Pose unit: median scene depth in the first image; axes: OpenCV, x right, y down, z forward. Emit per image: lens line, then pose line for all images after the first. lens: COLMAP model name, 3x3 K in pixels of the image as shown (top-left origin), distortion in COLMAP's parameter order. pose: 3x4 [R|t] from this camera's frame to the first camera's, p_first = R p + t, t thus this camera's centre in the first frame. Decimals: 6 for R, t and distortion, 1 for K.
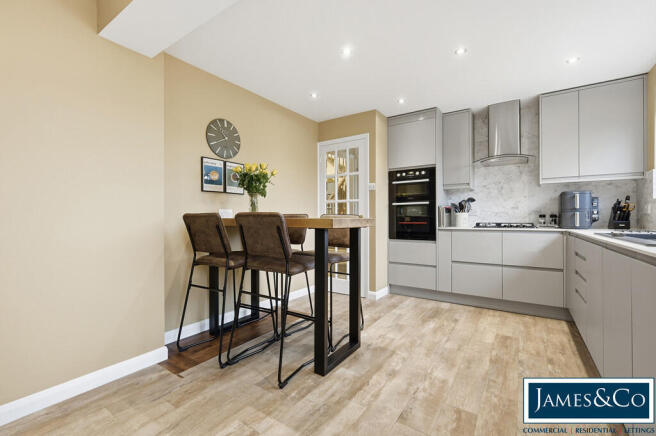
lens RADIAL K [[287.5, 0, 327.6], [0, 287.5, 219.1], [0, 0, 1]] dist [-0.000016, 0.000035]
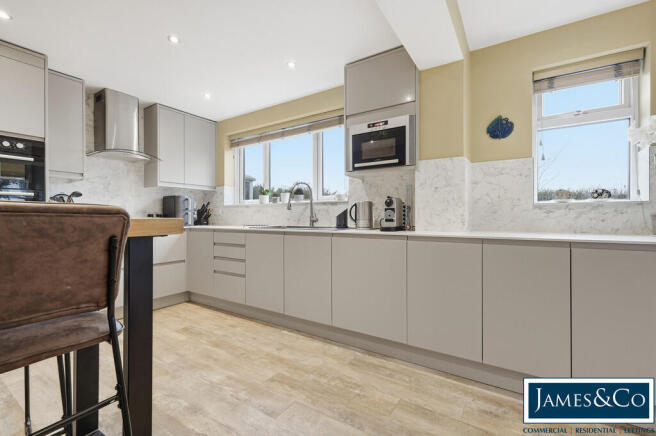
lens RADIAL K [[287.5, 0, 328.0], [0, 287.5, 216.6], [0, 0, 1]] dist [-0.000016, 0.000035]
pose [[-0.029357, 0.001299, 0.999568, -0.519604], [0.004944, 0.999987, -0.001155, -0.003467], [-0.999557, 0.004908, -0.029363, 0.560493]]
